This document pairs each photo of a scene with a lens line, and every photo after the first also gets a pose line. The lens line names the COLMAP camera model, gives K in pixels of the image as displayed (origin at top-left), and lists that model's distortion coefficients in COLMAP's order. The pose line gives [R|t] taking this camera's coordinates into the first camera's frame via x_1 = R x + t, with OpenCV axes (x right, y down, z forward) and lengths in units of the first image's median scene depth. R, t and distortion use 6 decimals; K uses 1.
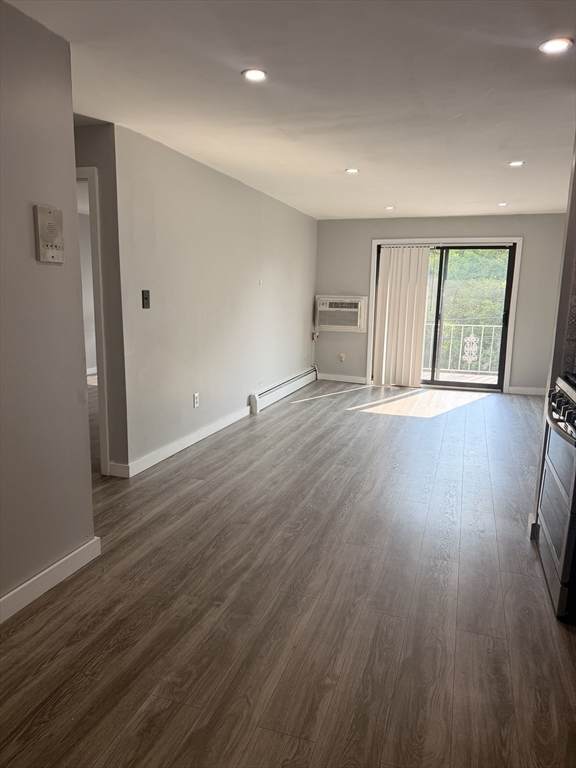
lens RADIAL K [[535.1, 0, 290.8], [0, 535.1, 385.4], [0, 0, 1]] dist [0.099348, -0.126652]
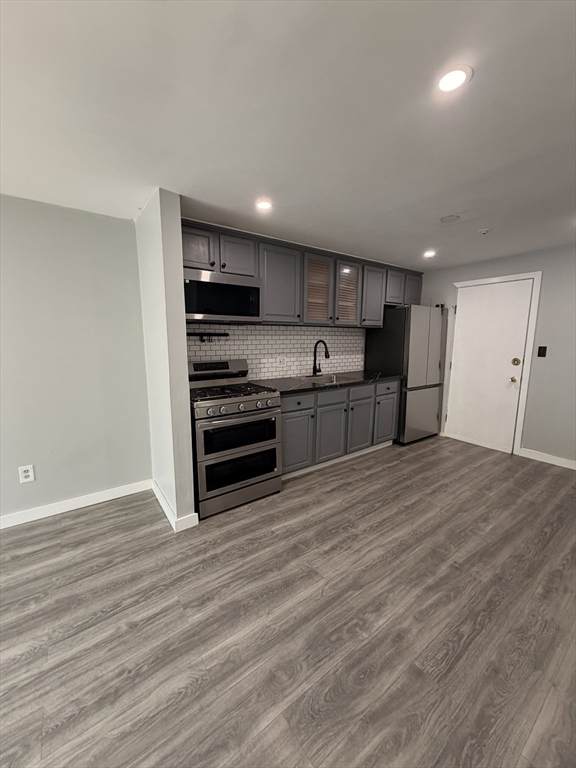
lens RADIAL K [[303.1, 0, 289.9], [0, 303.1, 382.7], [0, 0, 1]] dist [-0.001015, 0.000919]
pose [[-0.812763, -0.107572, 0.572577, -0.163060], [0.083571, 0.951115, 0.297316, -0.297114], [-0.576569, 0.289498, -0.764041, 1.522157]]
